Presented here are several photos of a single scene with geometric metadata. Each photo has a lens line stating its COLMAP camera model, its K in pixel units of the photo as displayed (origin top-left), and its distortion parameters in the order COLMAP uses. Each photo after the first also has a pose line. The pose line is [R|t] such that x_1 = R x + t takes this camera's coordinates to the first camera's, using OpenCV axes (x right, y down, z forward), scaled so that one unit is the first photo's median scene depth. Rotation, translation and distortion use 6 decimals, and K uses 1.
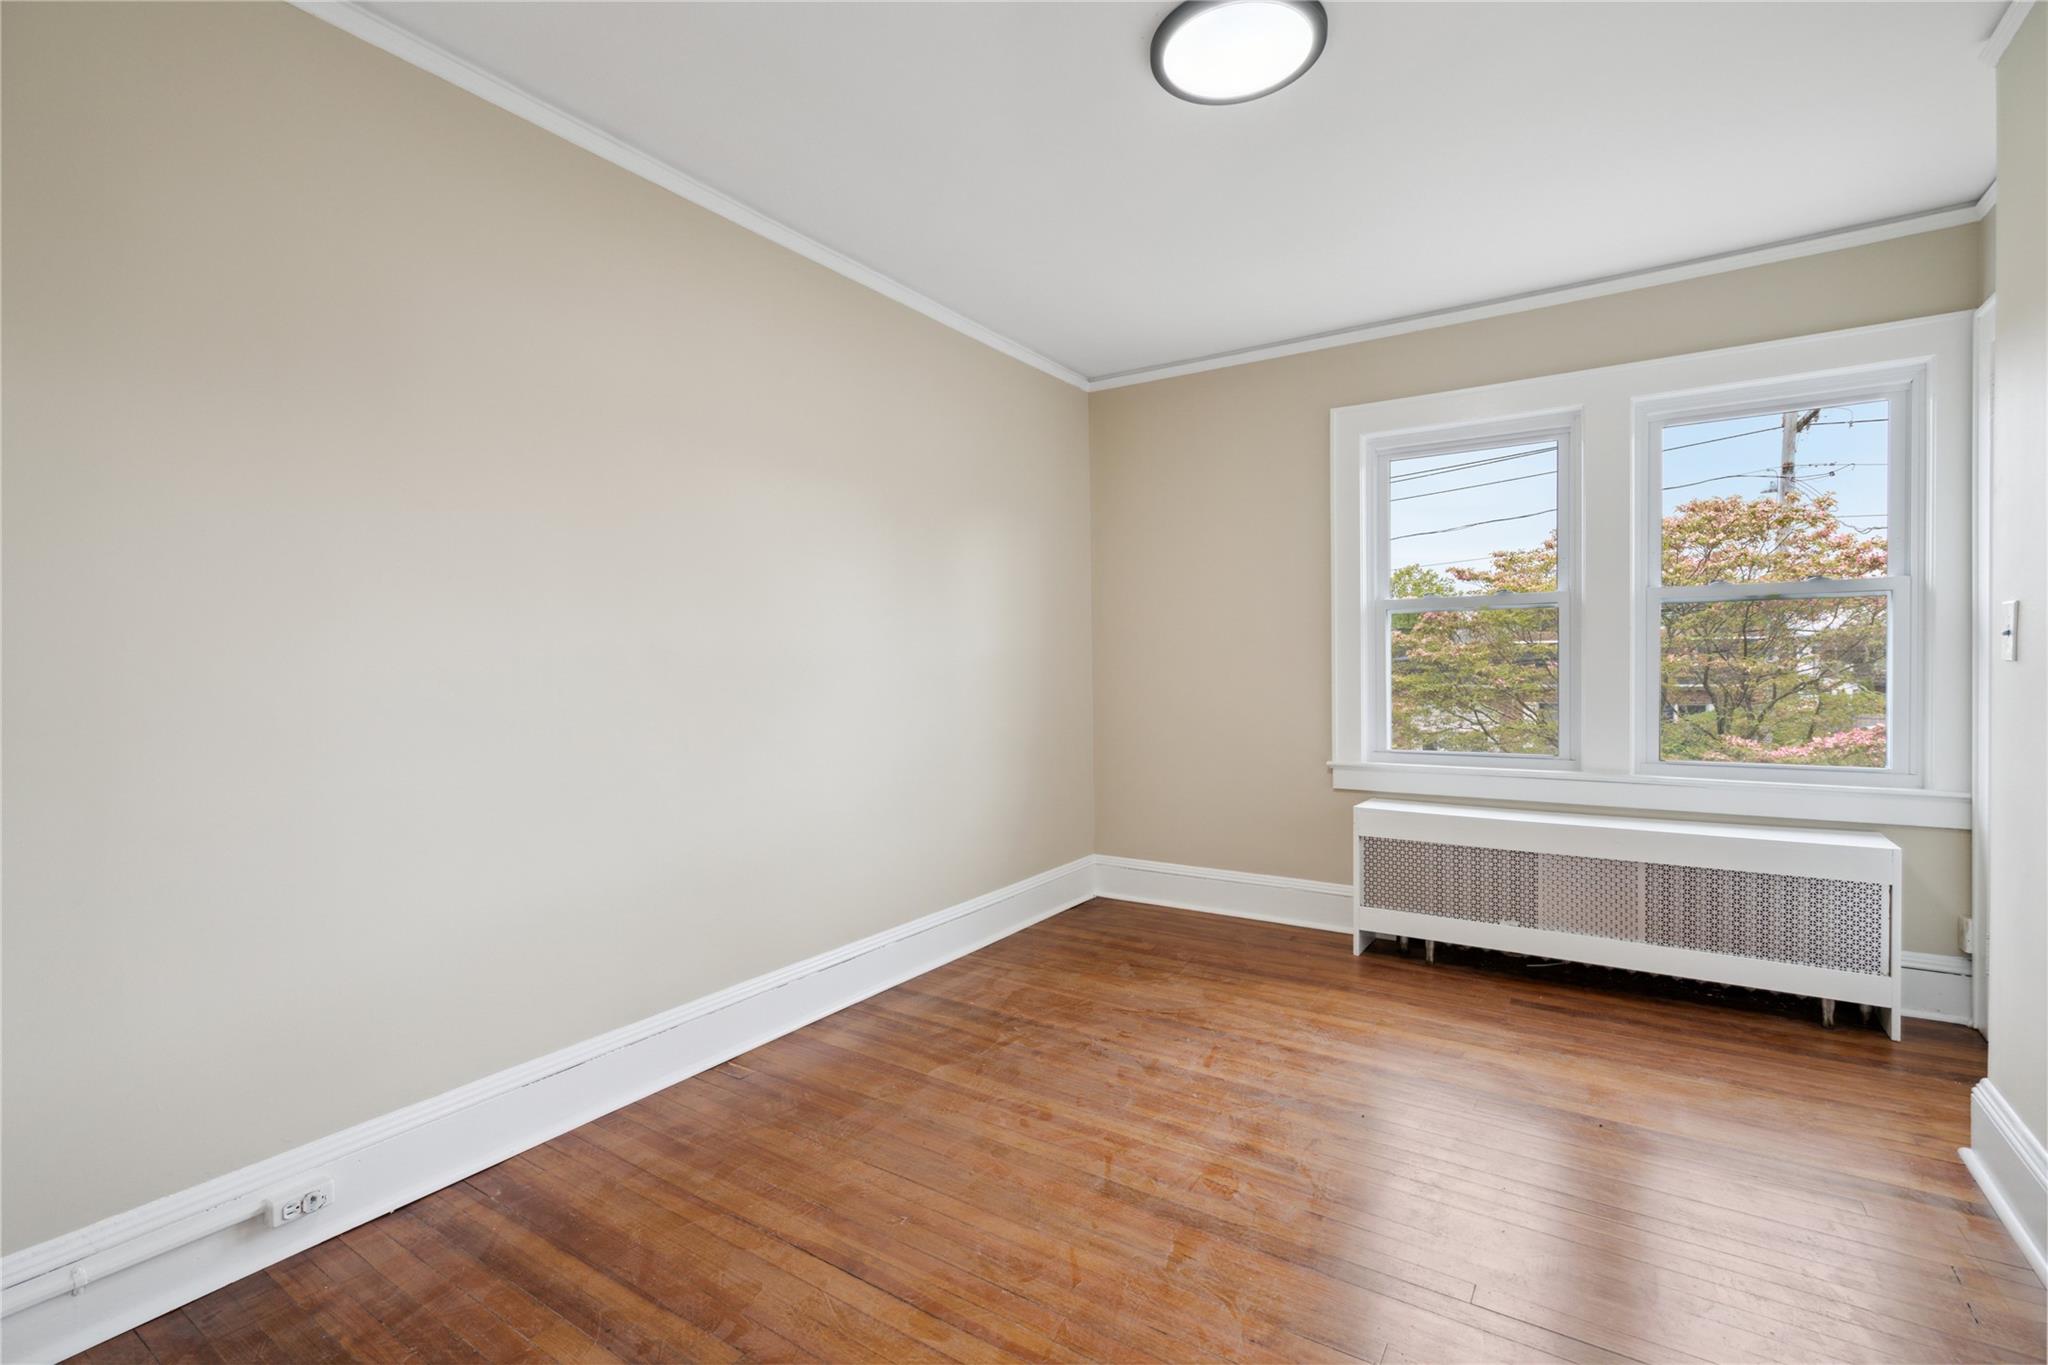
lens RADIAL K [[930.4, 0, 1065.3], [0, 930.4, 698.6], [0, 0, 1]] dist [-0.002634, 0.002316]
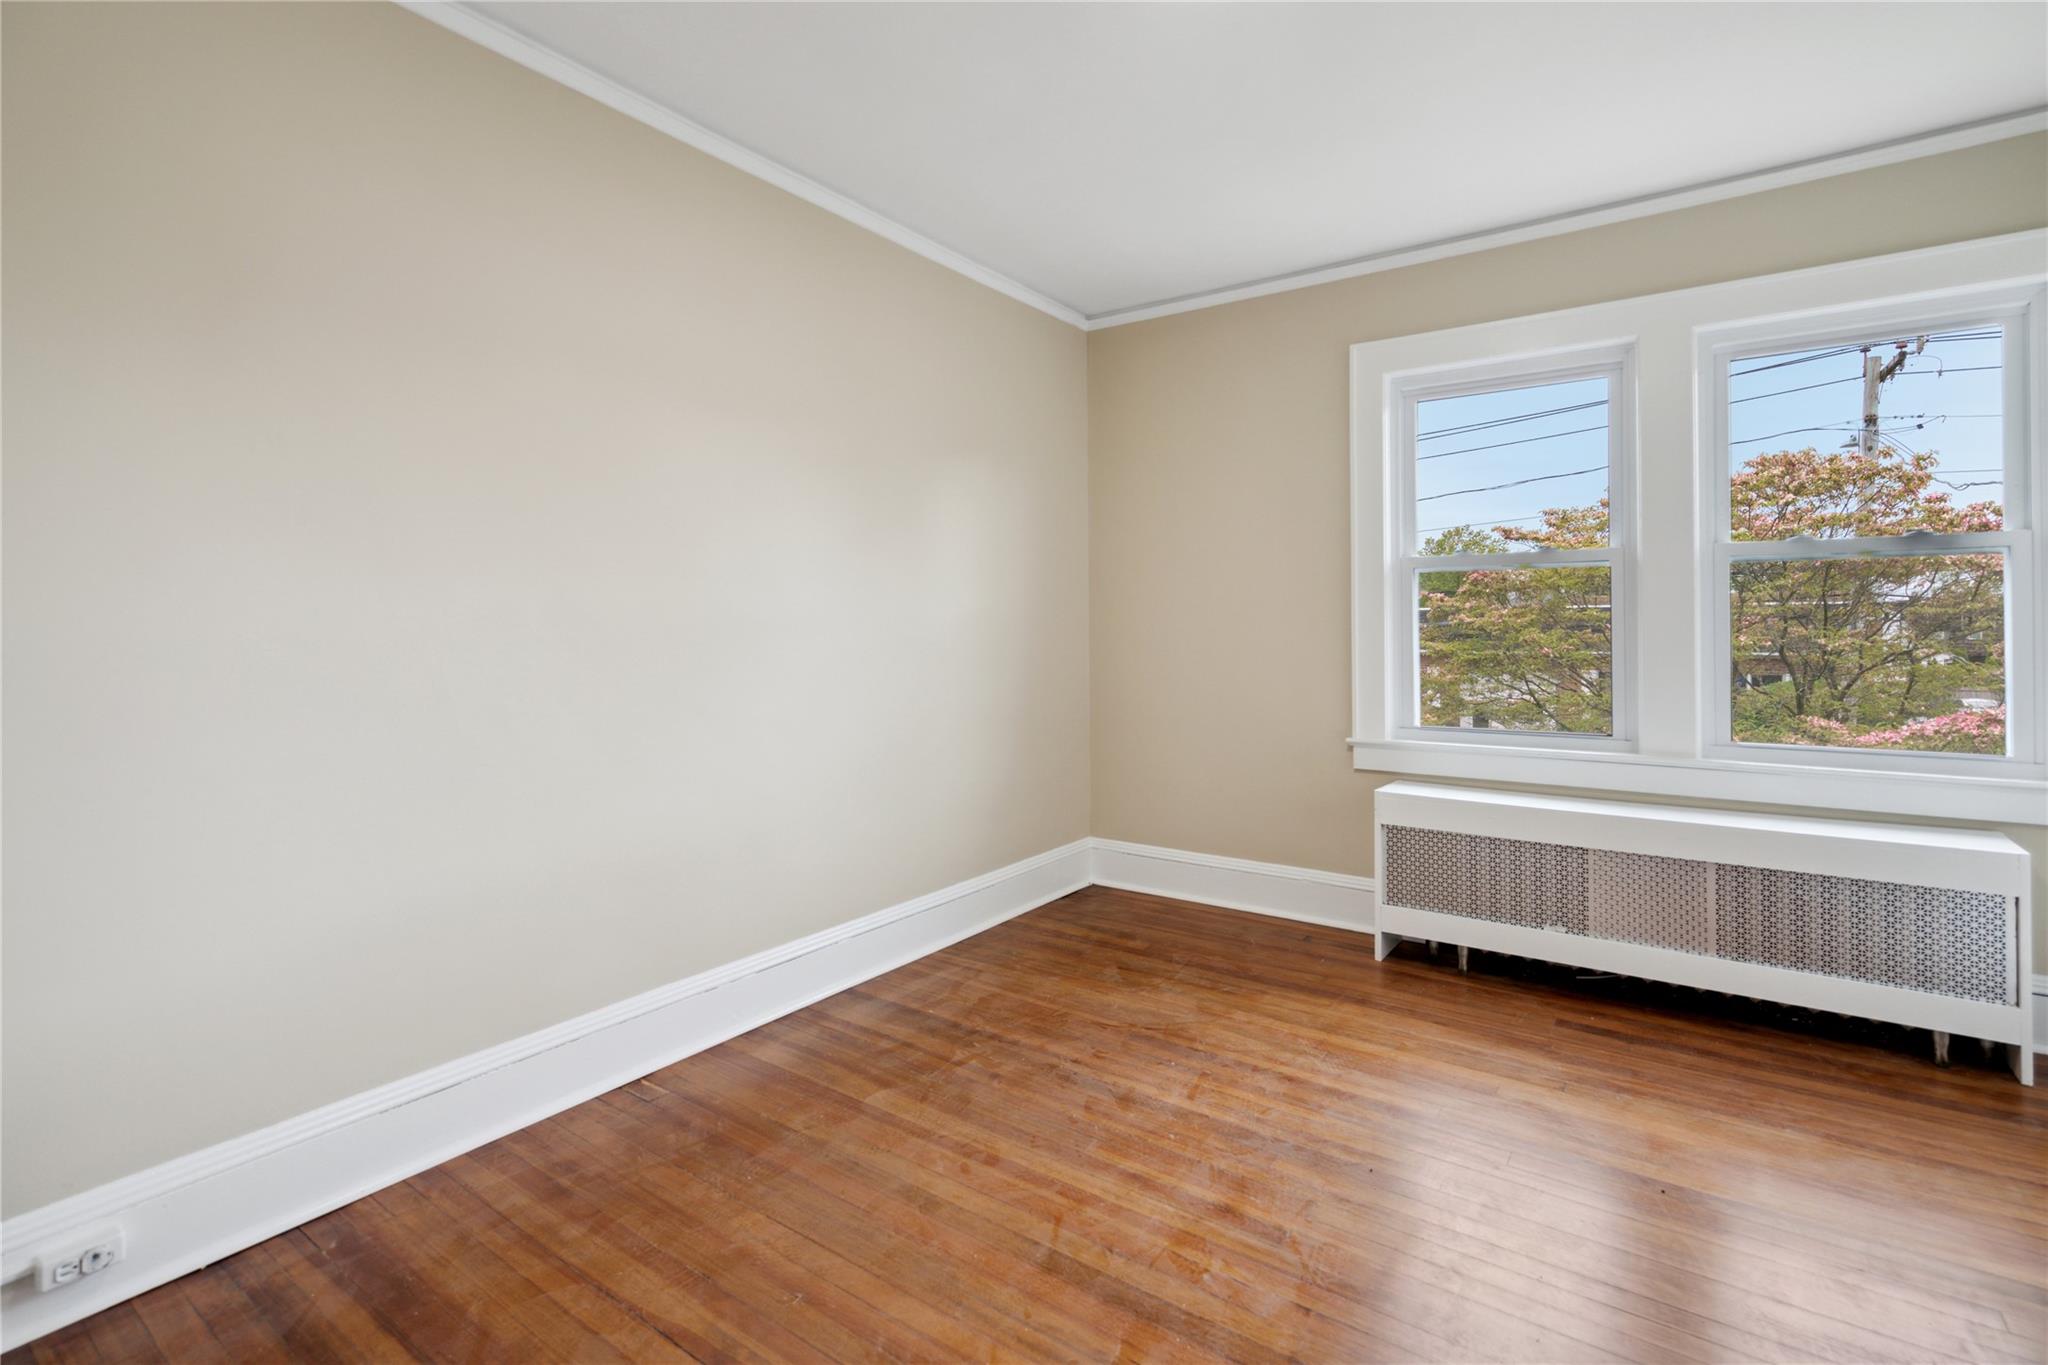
lens RADIAL K [[930.4, 0, 1078.9], [0, 930.4, 635.8], [0, 0, 1]] dist [-0.002634, 0.002316]
pose [[0.999092, 0.006565, -0.042104, 0.077764], [-0.007709, 0.999604, -0.027057, -0.005681], [0.041910, 0.027357, 0.998747, 0.122373]]
